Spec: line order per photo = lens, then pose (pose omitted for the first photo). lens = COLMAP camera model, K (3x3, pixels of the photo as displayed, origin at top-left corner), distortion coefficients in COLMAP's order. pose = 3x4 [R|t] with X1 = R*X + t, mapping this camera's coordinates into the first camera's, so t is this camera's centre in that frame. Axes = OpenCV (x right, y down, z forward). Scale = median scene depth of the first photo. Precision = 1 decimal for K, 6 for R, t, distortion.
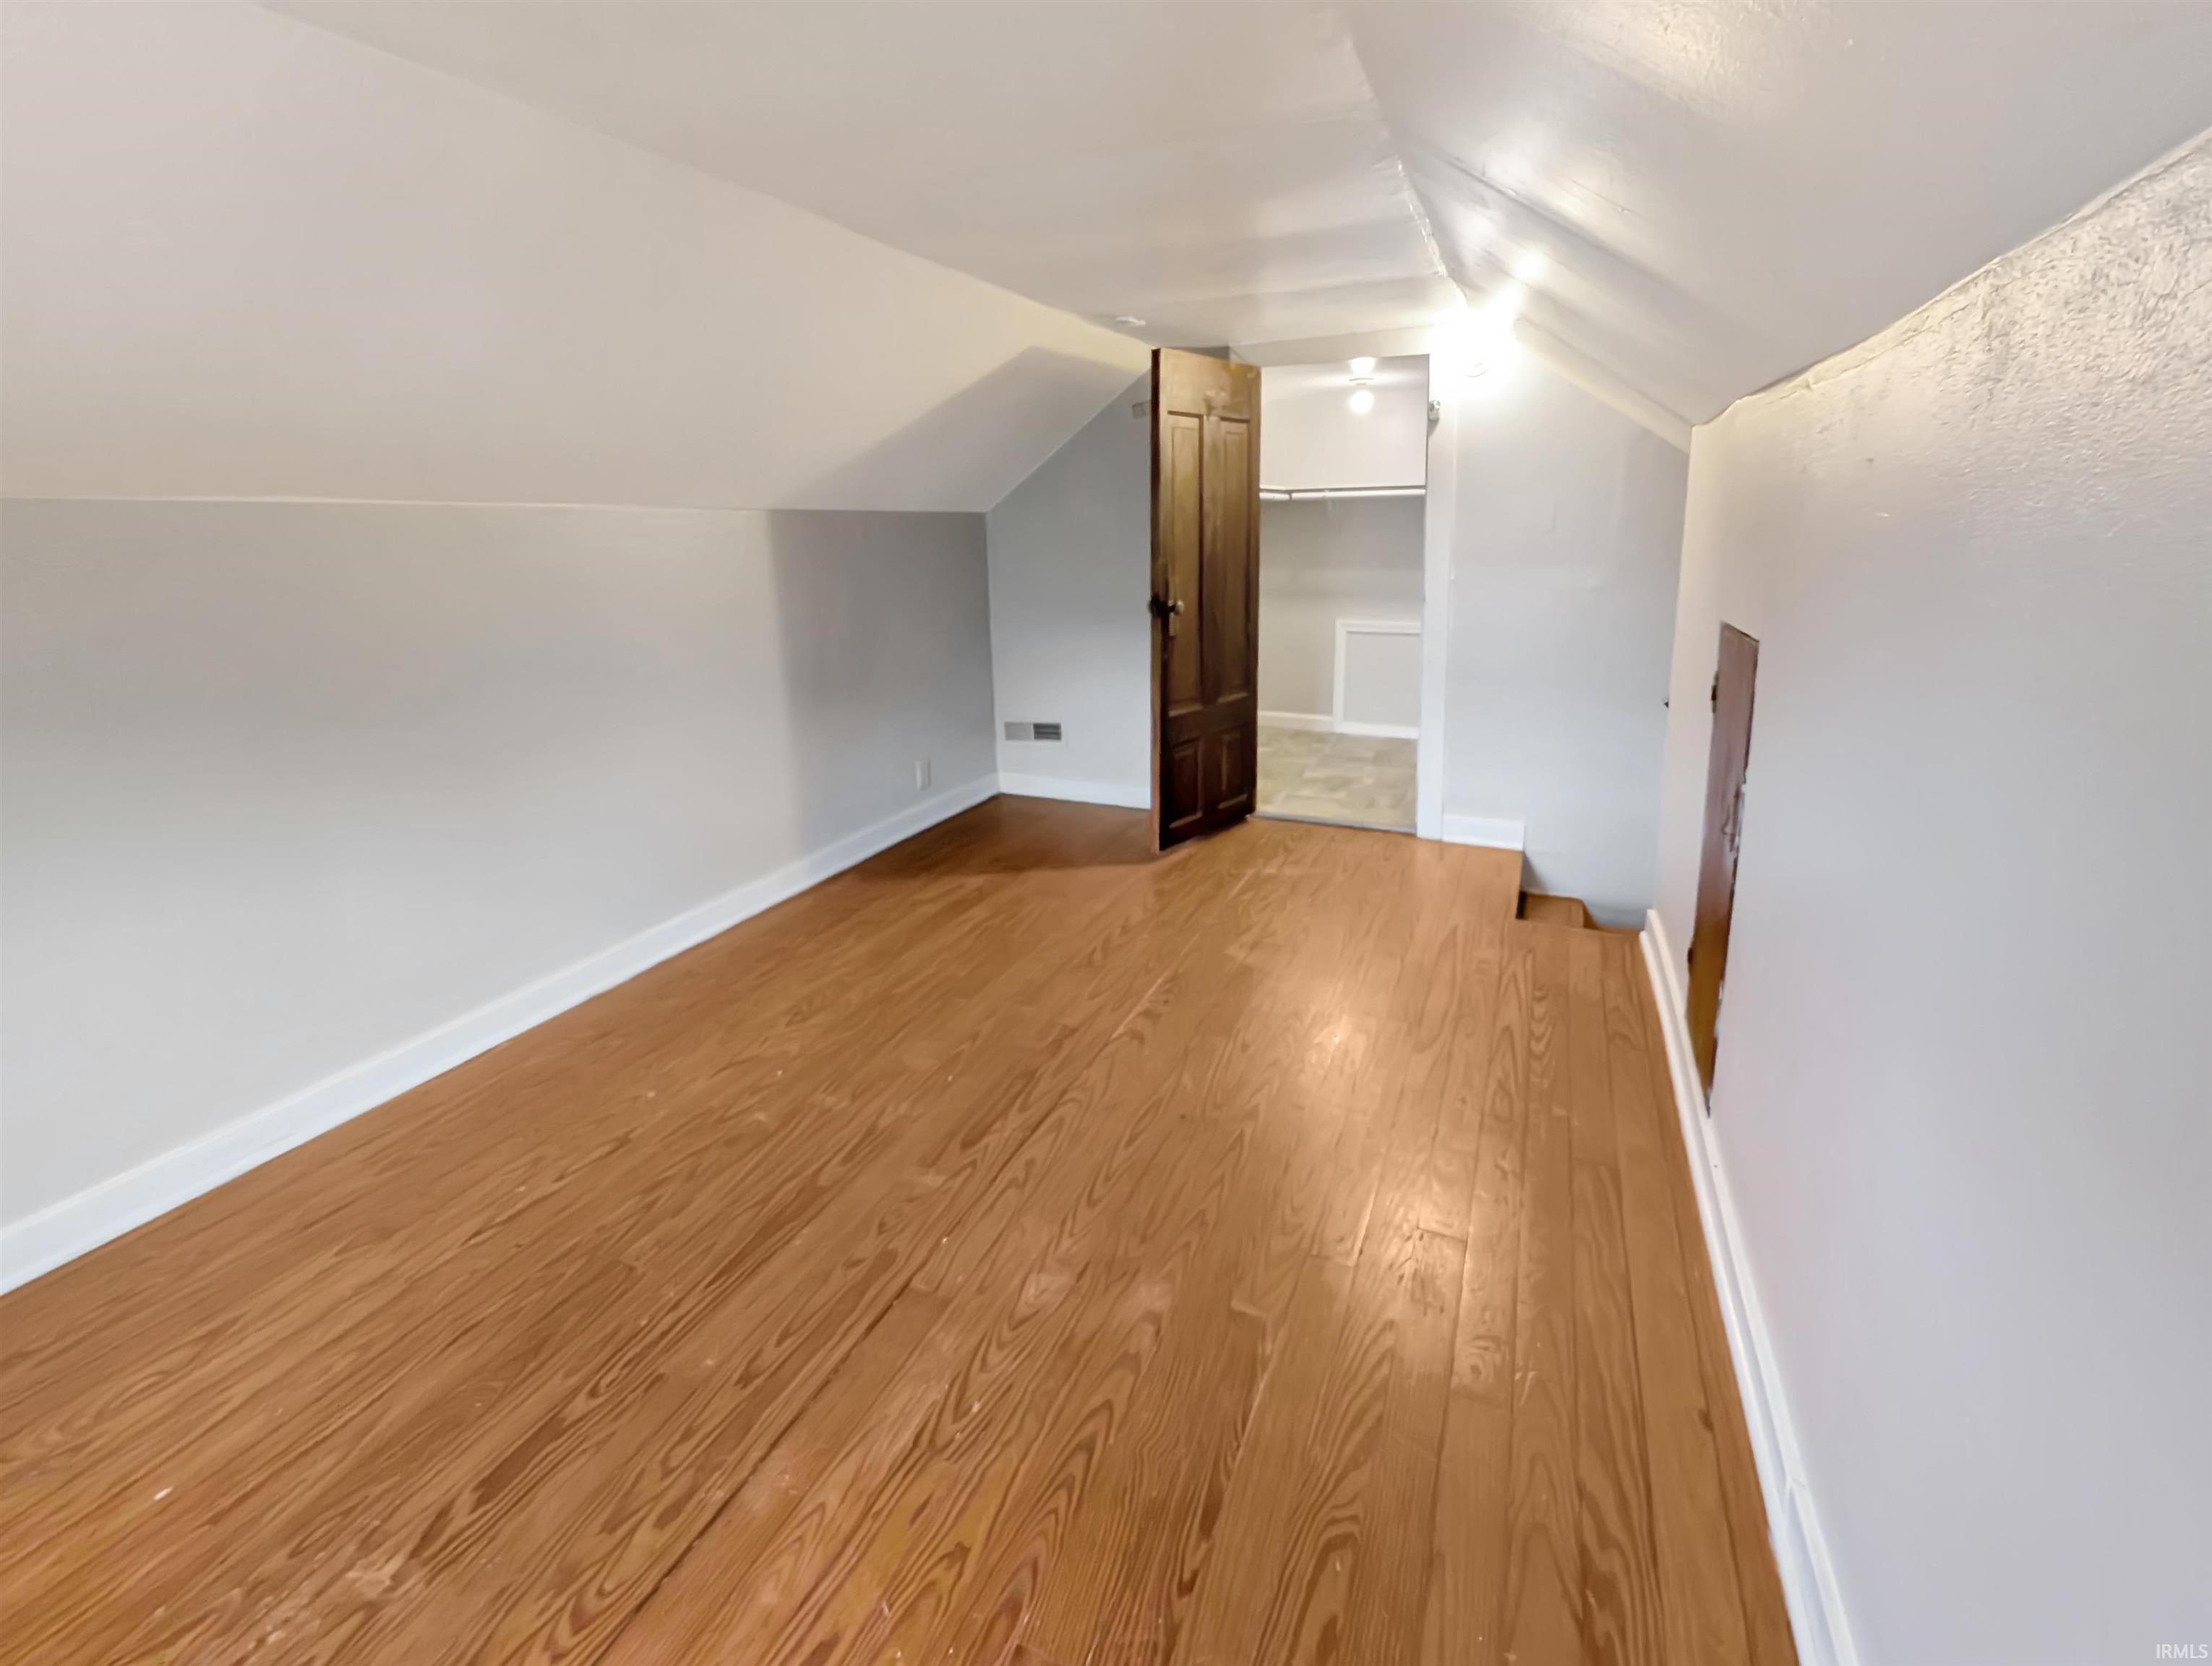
lens RADIAL K [[941.1, 0, 1103.7], [0, 941.1, 838.8], [0, 0, 1]] dist [-0.000418, 0.000413]
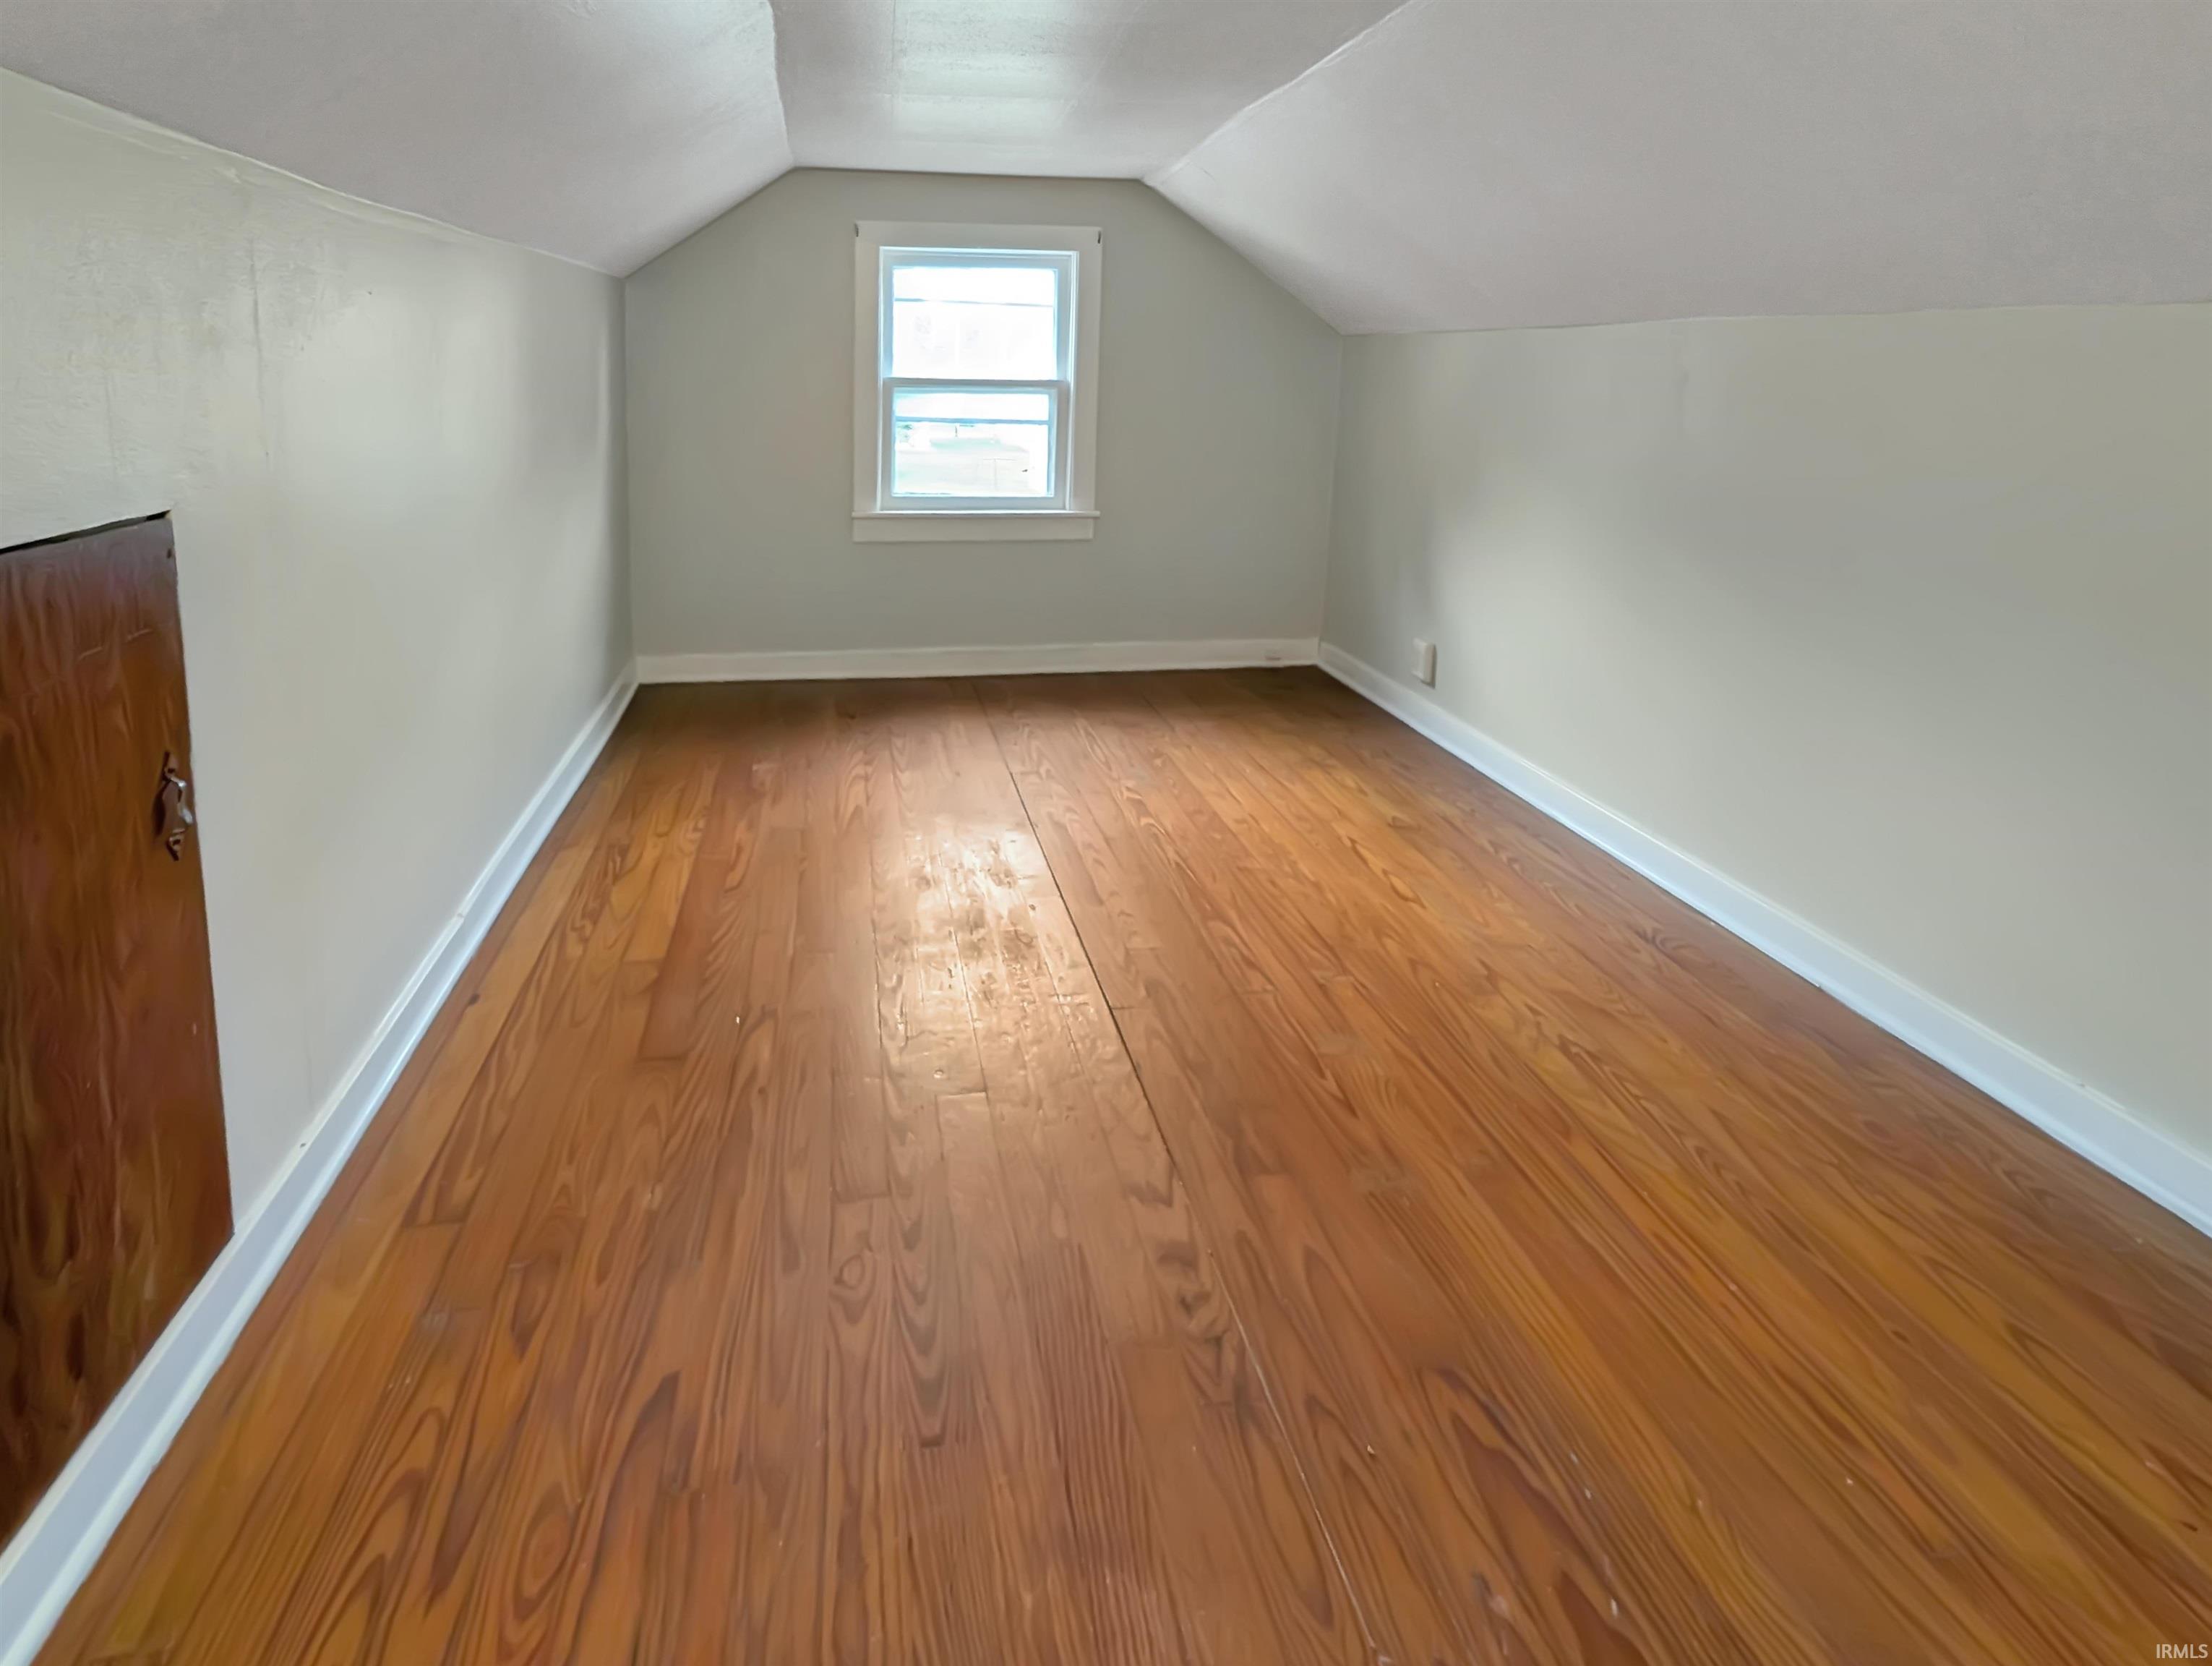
lens RADIAL K [[941.1, 0, 1103.7], [0, 941.1, 838.8], [0, 0, 1]] dist [-0.000418, 0.000413]
pose [[-0.789750, 0.284038, -0.543707, 0.316865], [-0.191111, 0.728303, 0.658067, -0.345098], [0.582900, 0.623617, -0.520894, 1.130105]]
